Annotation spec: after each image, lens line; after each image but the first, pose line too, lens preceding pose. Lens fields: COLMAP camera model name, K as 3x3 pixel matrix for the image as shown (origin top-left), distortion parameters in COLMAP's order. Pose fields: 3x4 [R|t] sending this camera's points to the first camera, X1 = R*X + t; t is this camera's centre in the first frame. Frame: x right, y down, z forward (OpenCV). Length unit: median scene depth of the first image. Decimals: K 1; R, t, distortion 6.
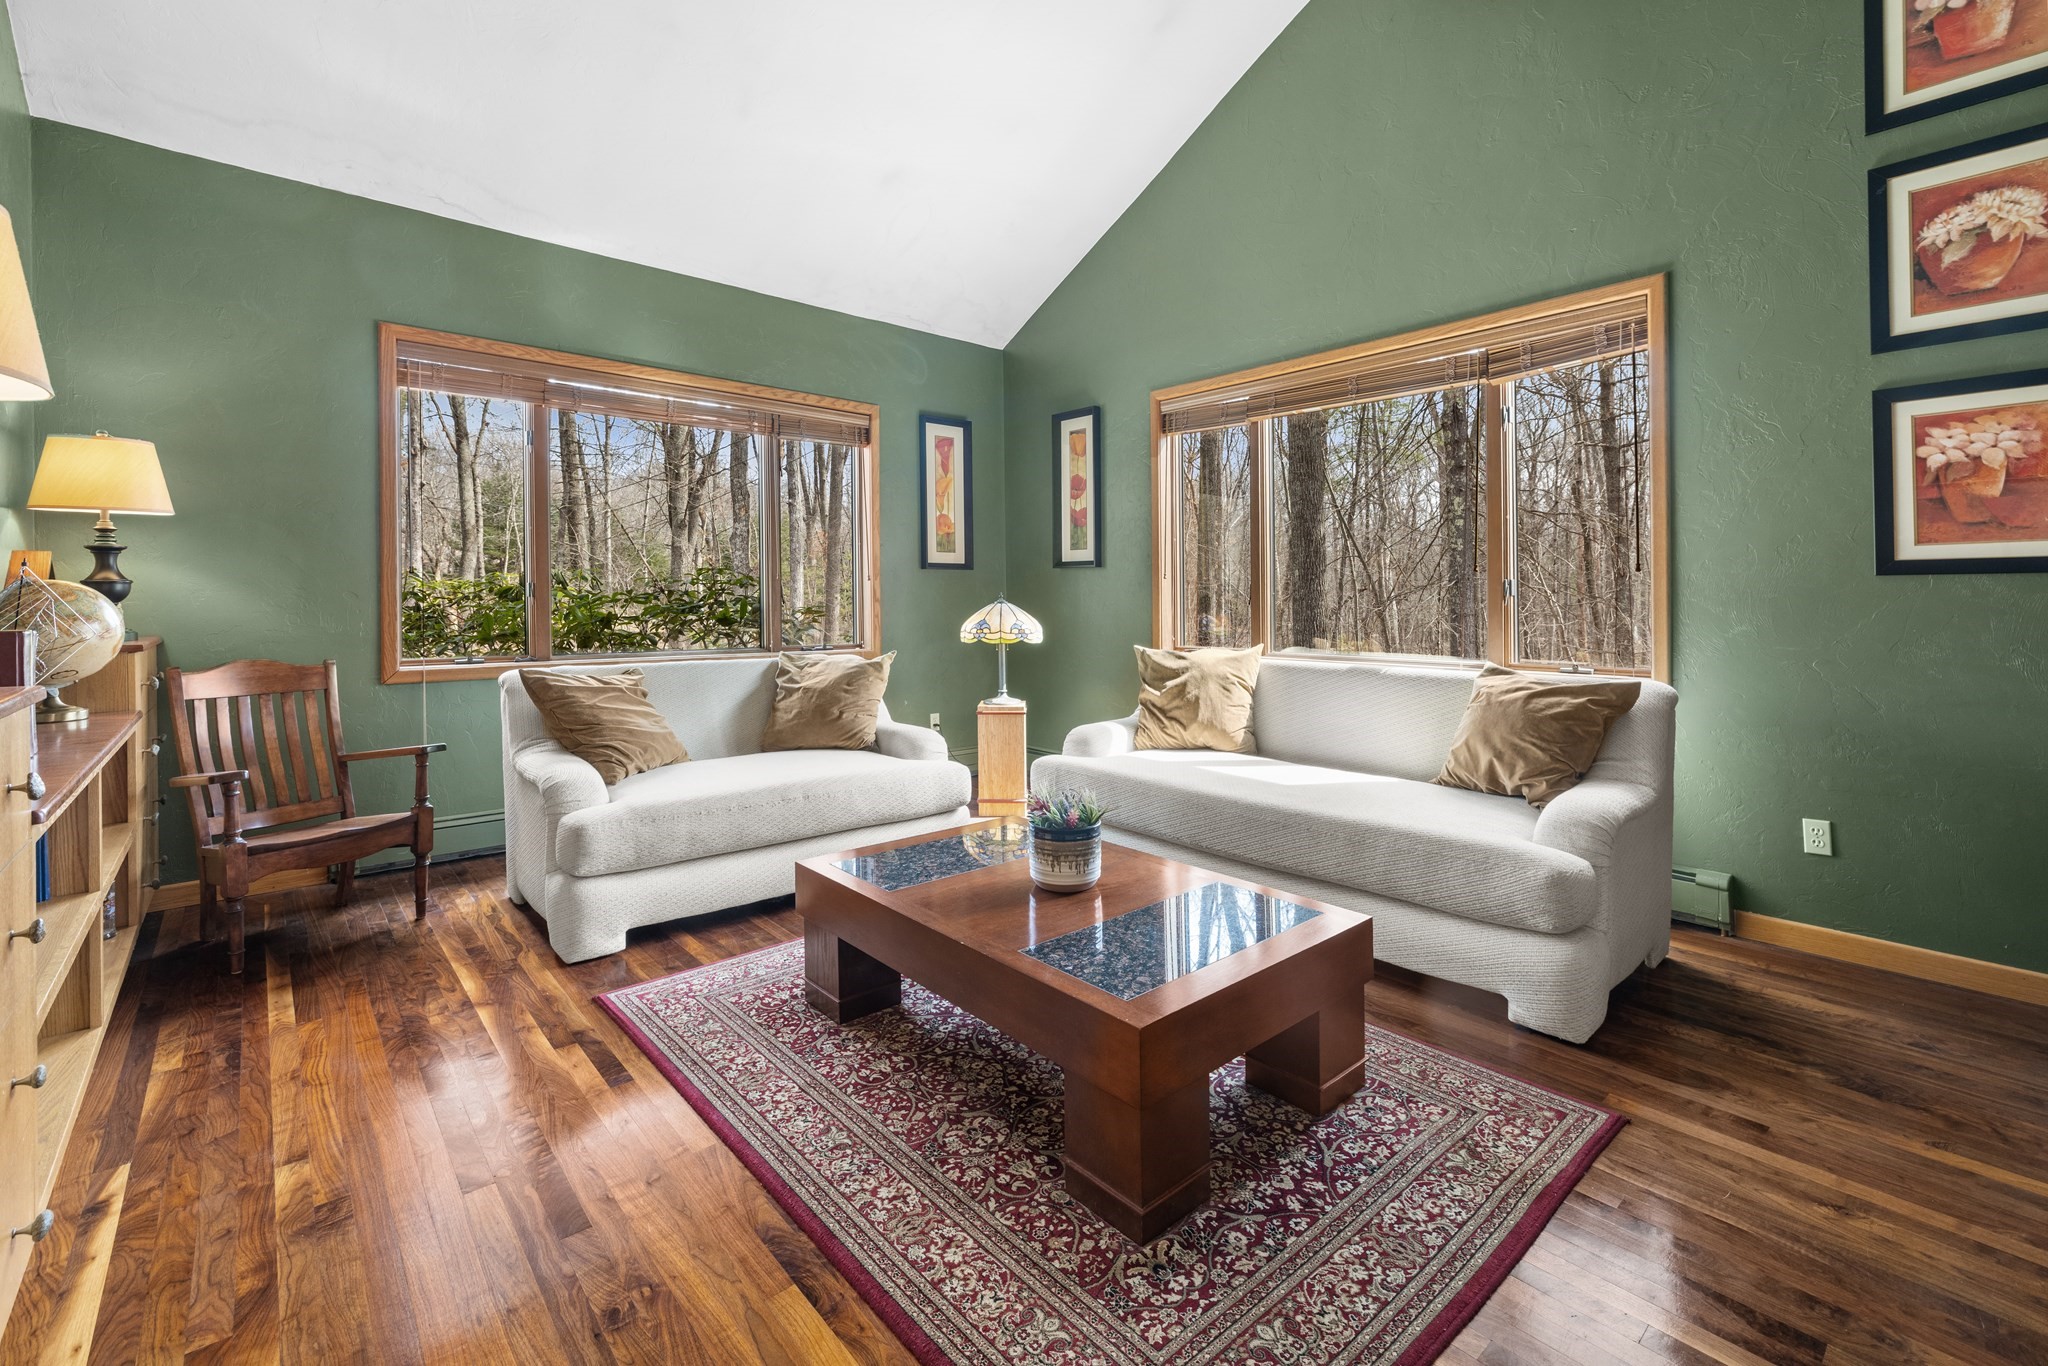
lens RADIAL K [[881.6, 0, 1034.8], [0, 881.6, 615.8], [0, 0, 1]] dist [-0.002235, -0.000615]
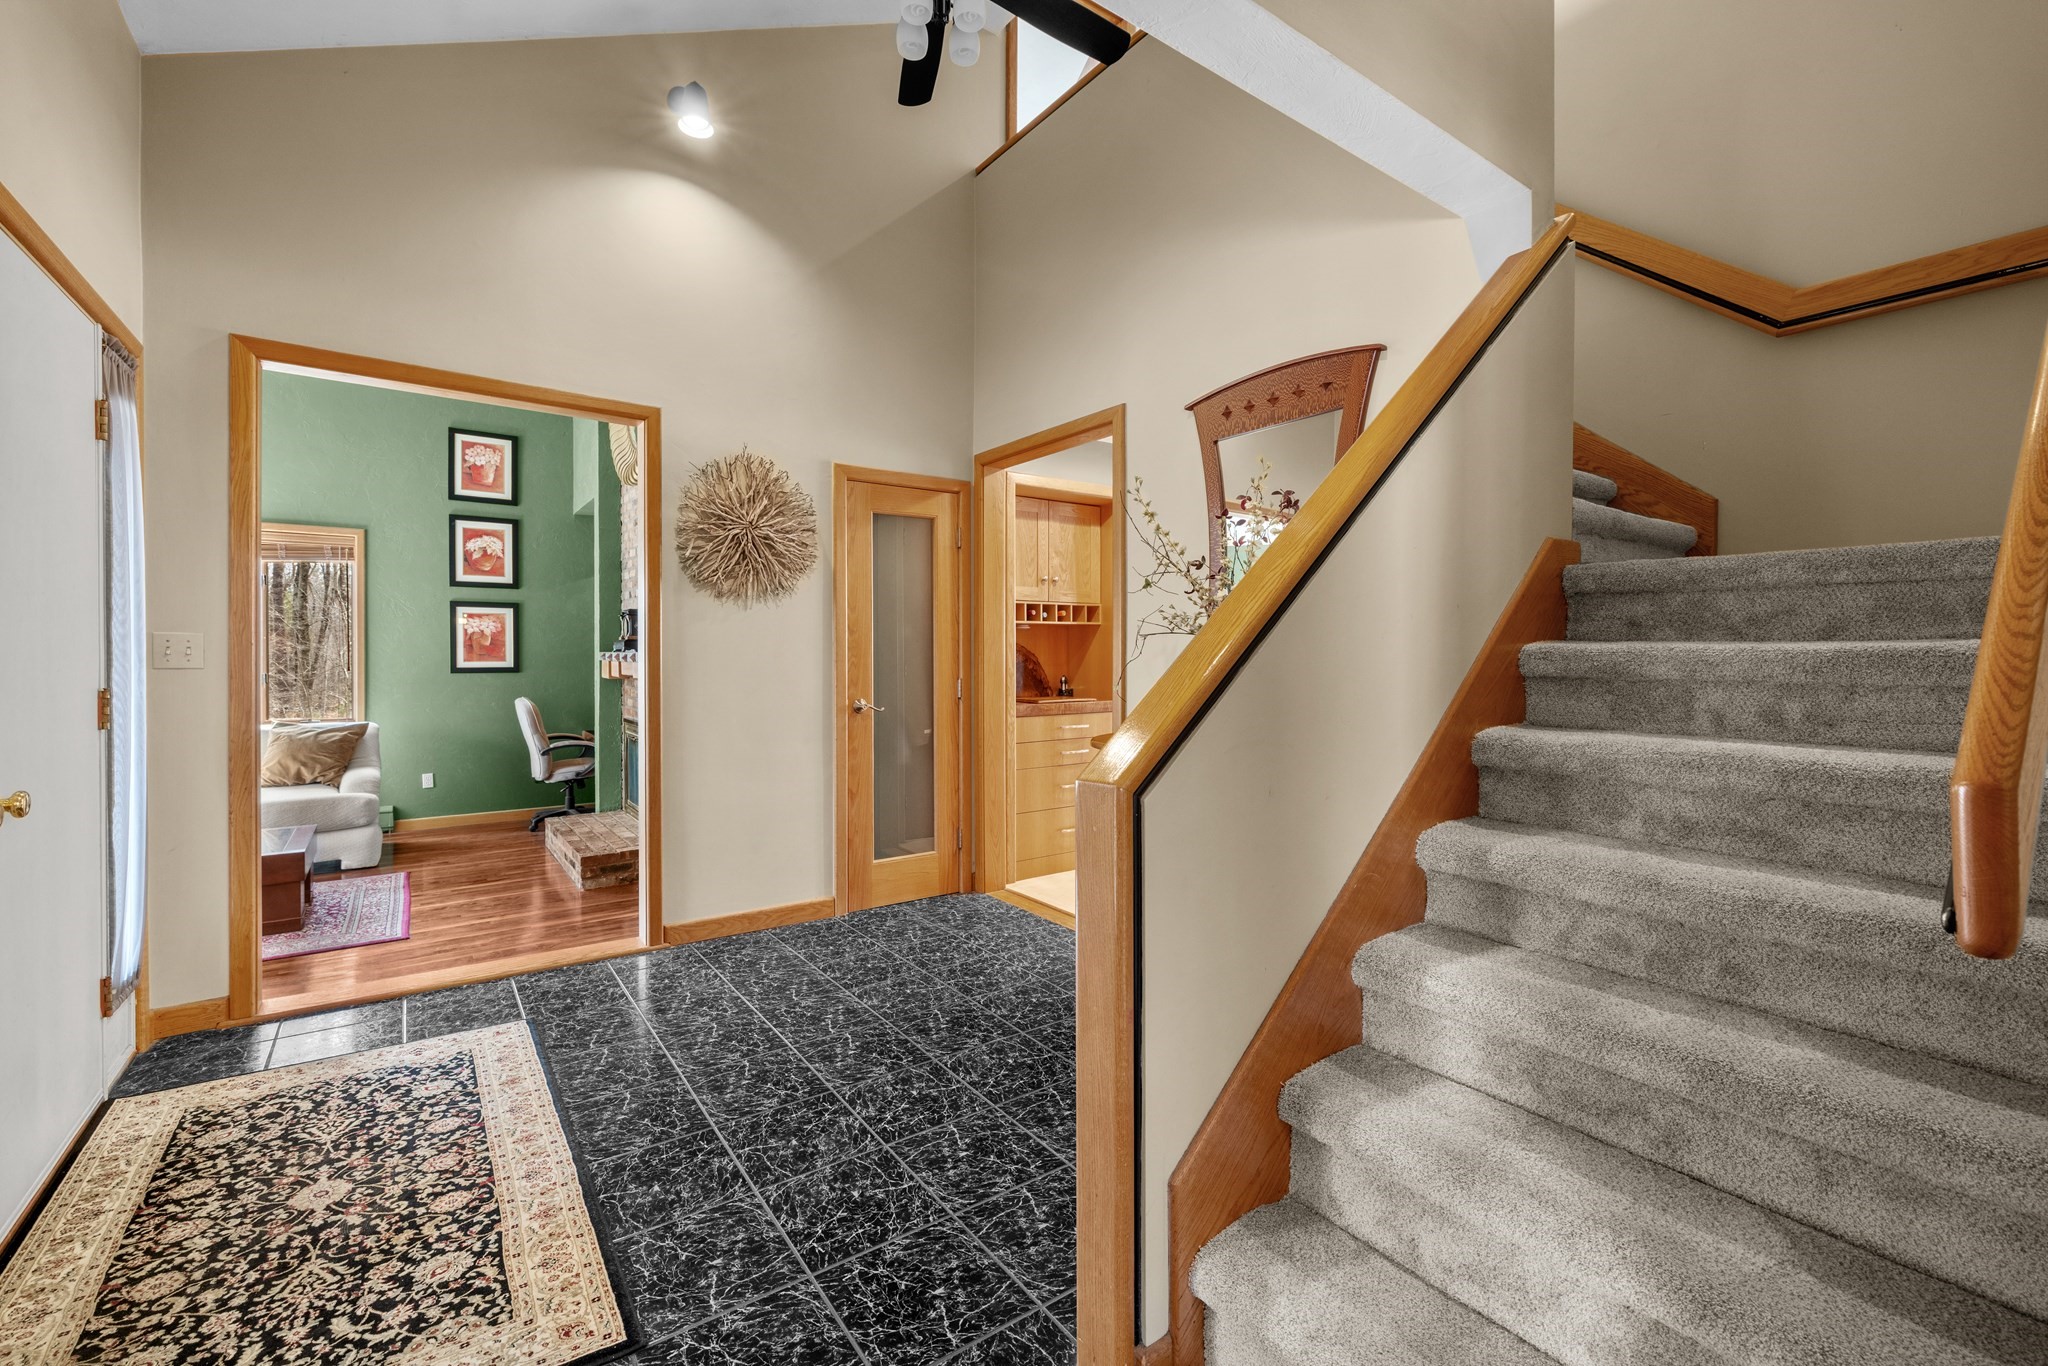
lens RADIAL K [[881.6, 0, 1034.8], [0, 881.6, 615.8], [0, 0, 1]] dist [-0.002235, -0.000615]
pose [[0.092677, 0.042444, 0.994791, -1.445503], [0.016405, 0.998890, -0.044147, -0.072039], [-0.995561, 0.020411, 0.091878, -0.935066]]
